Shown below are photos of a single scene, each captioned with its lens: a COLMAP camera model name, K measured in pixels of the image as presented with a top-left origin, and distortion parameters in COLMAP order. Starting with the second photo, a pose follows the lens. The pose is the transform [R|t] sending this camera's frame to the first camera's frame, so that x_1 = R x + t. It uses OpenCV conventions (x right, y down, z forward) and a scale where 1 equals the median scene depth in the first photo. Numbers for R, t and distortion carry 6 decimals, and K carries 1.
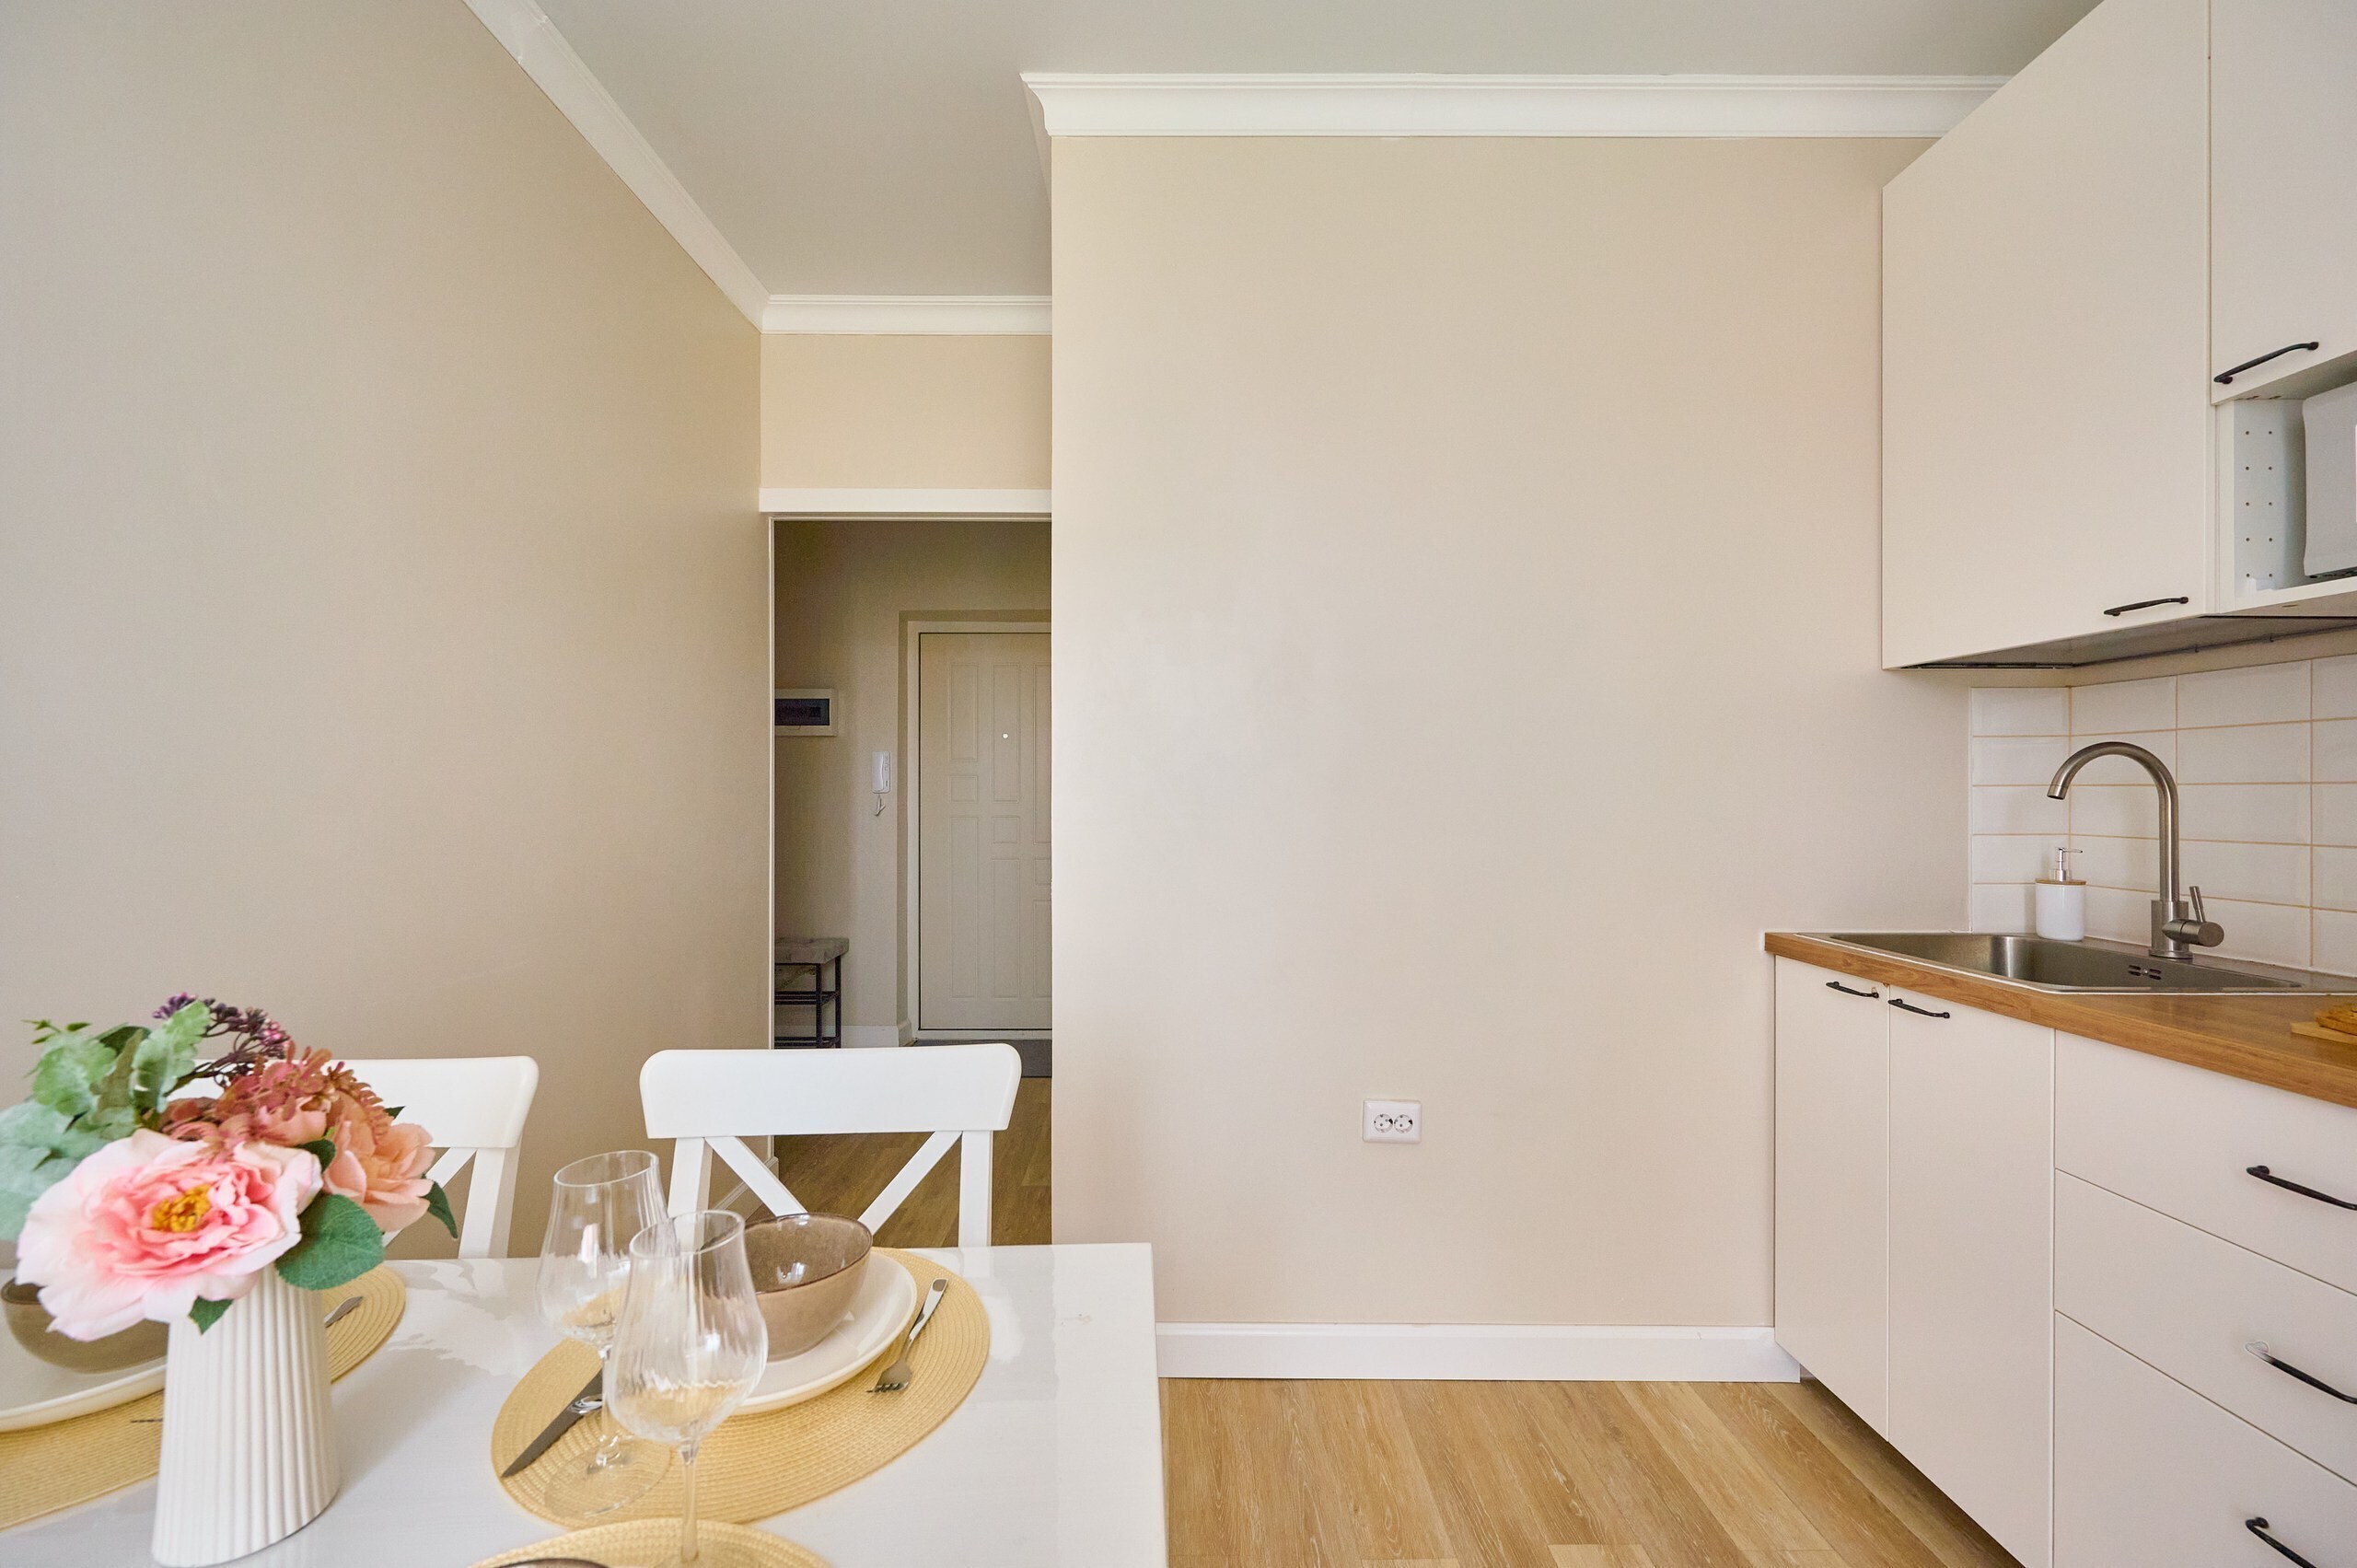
lens RADIAL K [[933.1, 0, 1173.9], [0, 933.1, 793.7], [0, 0, 1]] dist [0.000356, 0.000038]
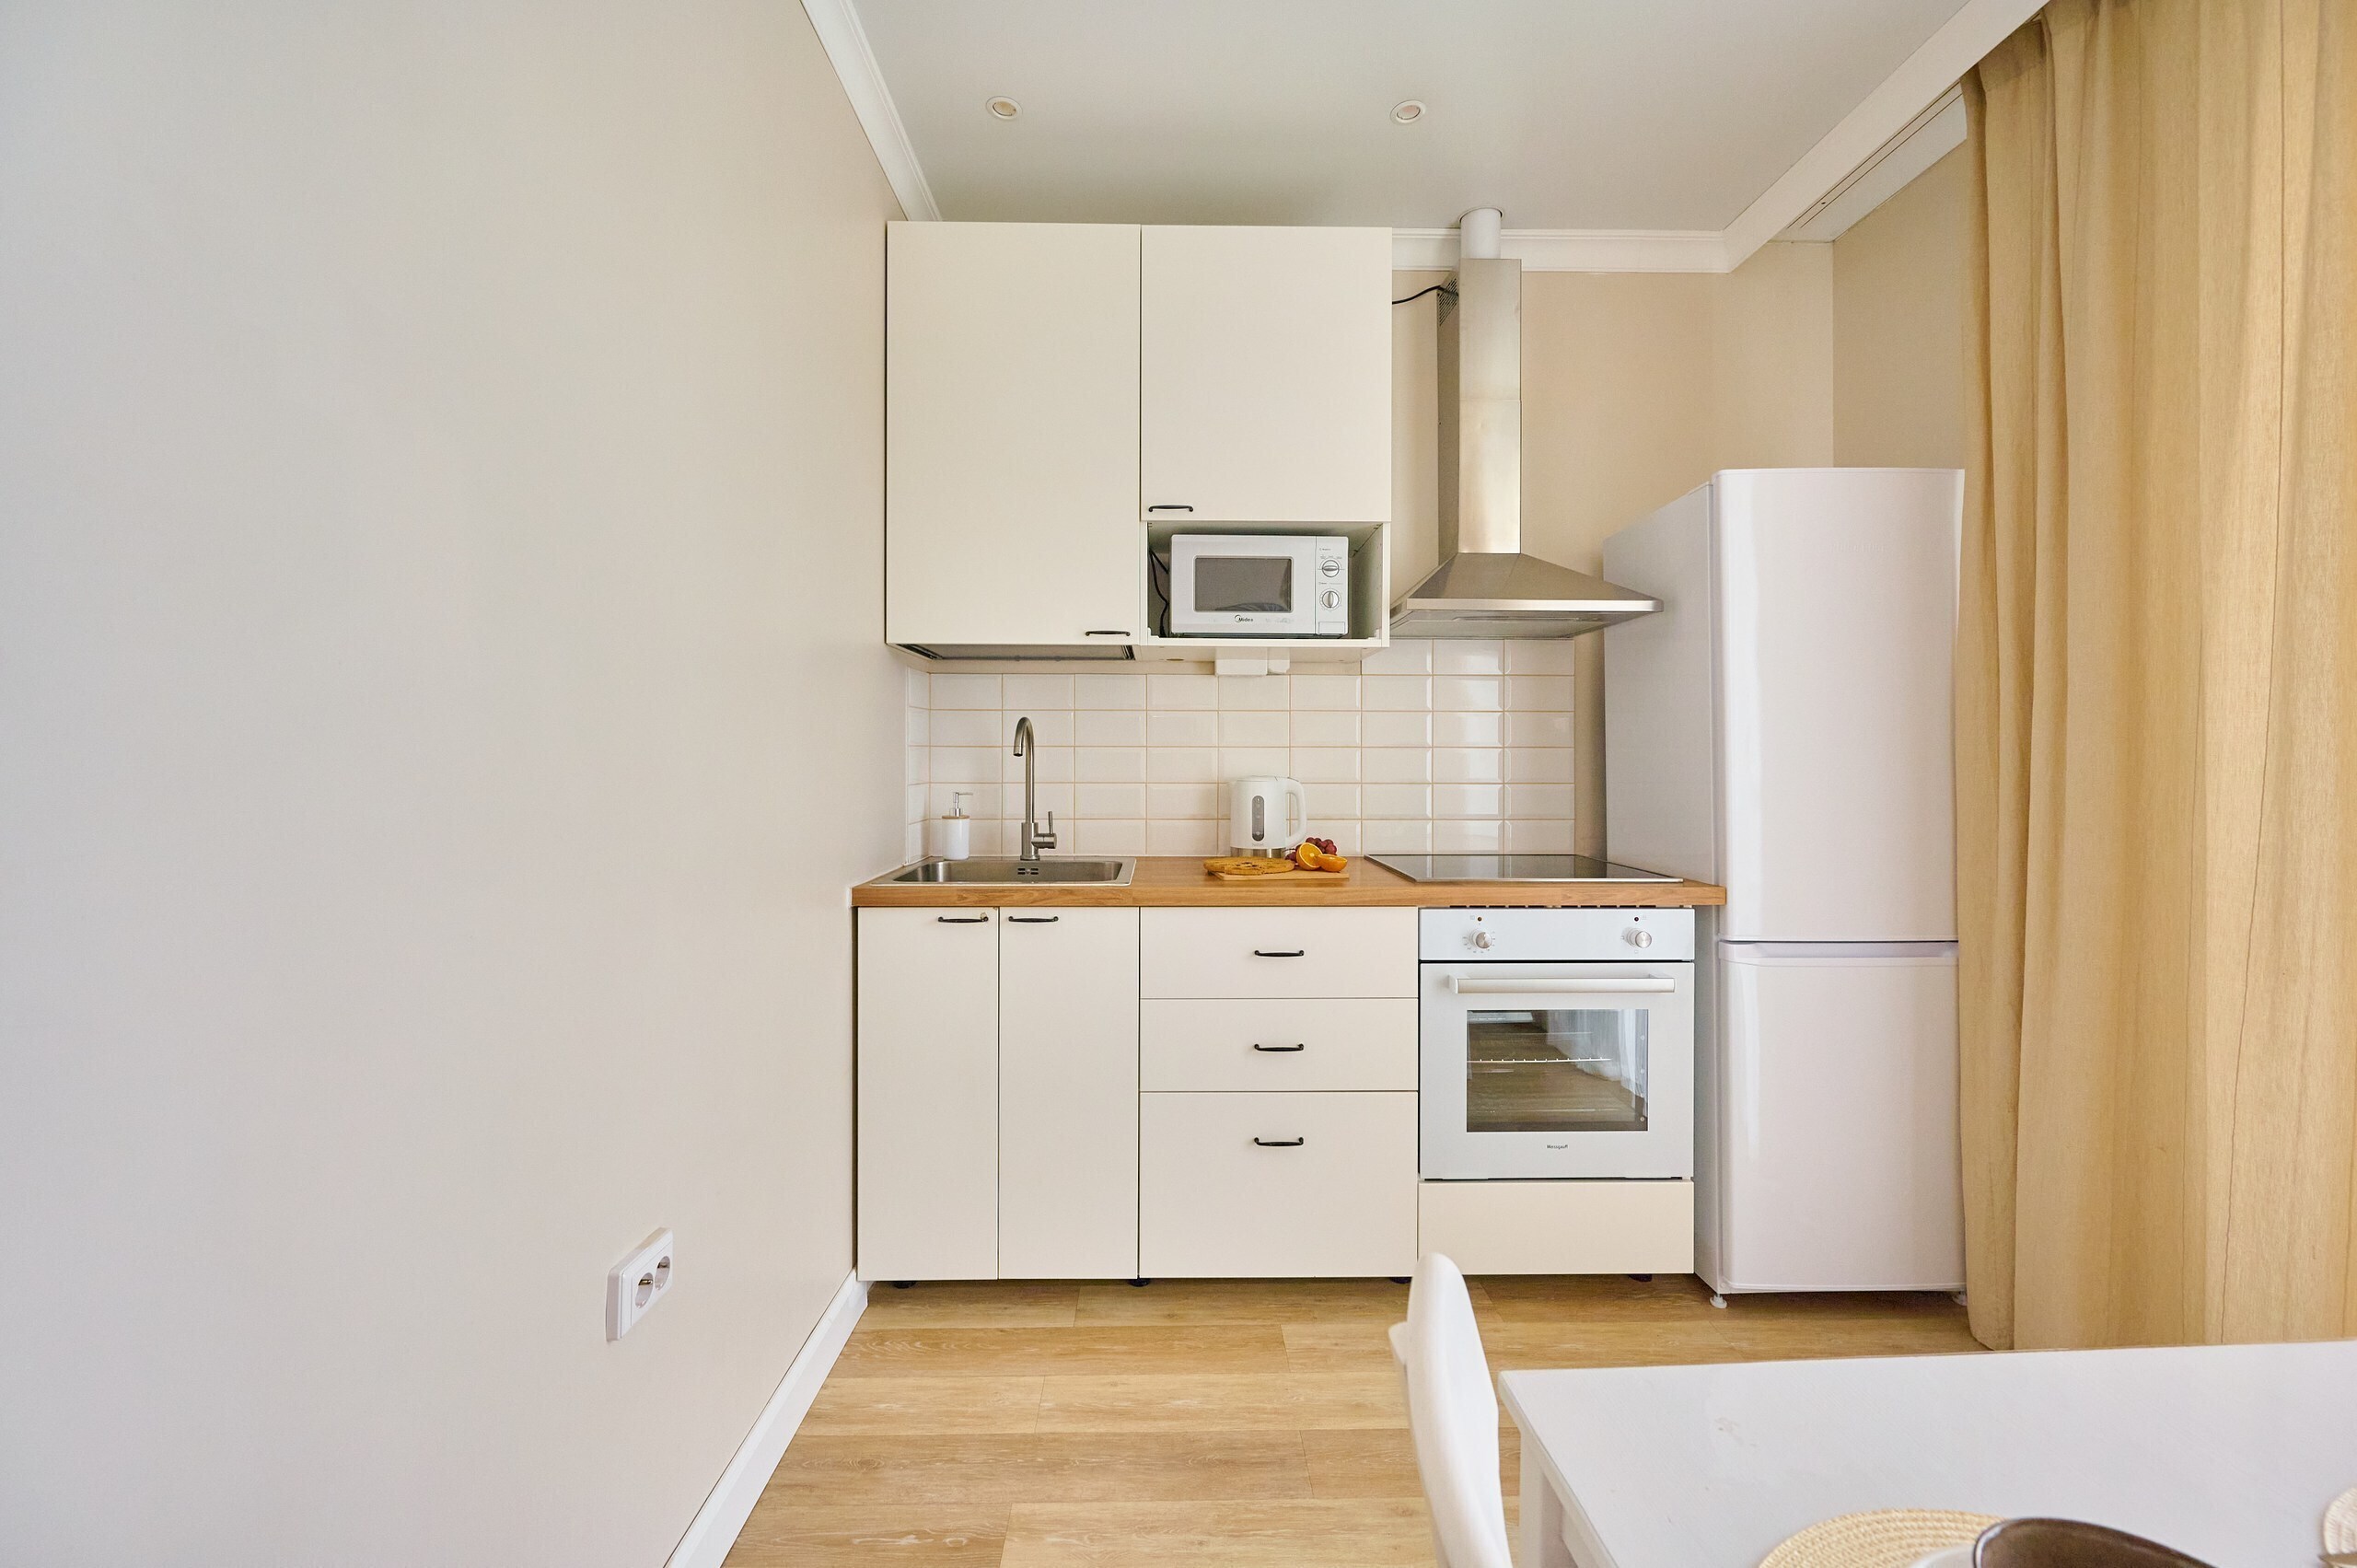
lens RADIAL K [[926.4, 0, 1180.8], [0, 926.4, 760.5], [0, 0, 1]] dist [-0.000536, 0.000016]
pose [[-0.019076, -0.007421, 0.999790, -0.448136], [-0.002151, 0.999970, 0.007381, 0.001491], [-0.999816, -0.002009, -0.019092, 0.771124]]
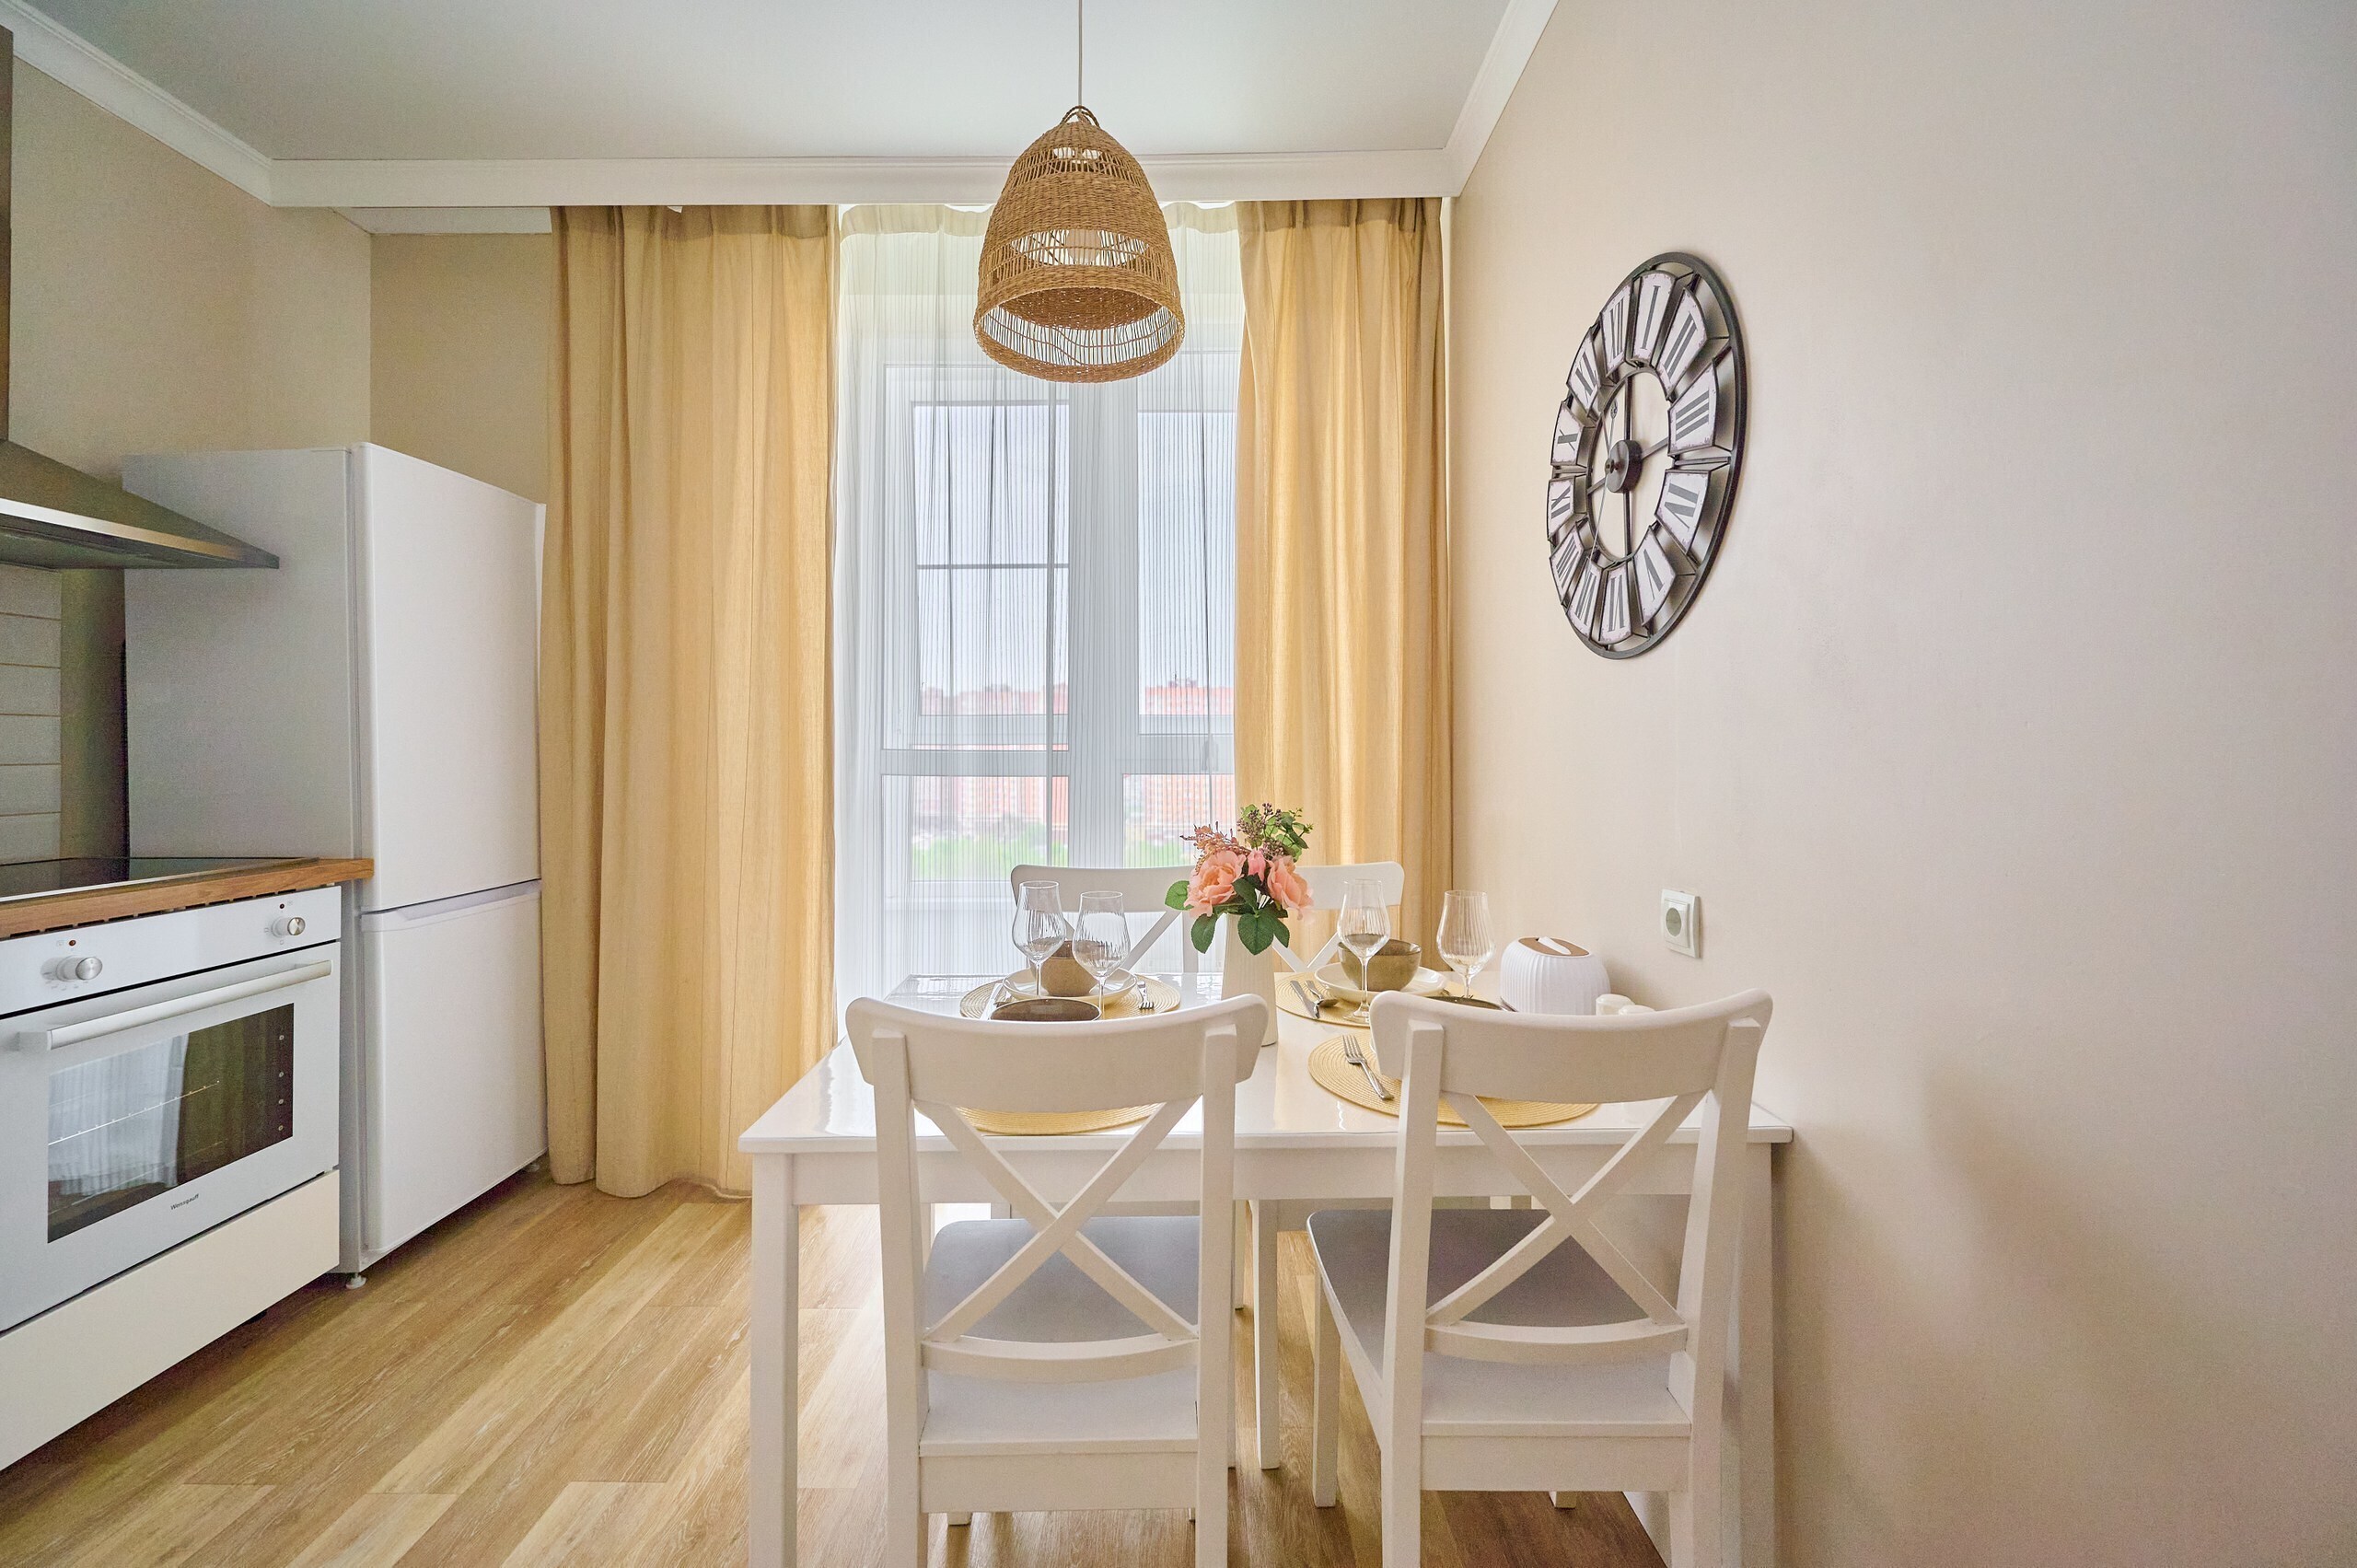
lens RADIAL K [[925.5, 0, 1179.9], [0, 925.5, 735.8], [0, 0, 1]] dist [0.000920, 0.000283]
pose [[-0.999989, -0.002573, 0.003929, -0.316553], [-0.002621, 0.999919, -0.012431, 0.025707], [-0.003897, -0.012441, -0.999915, 1.249258]]
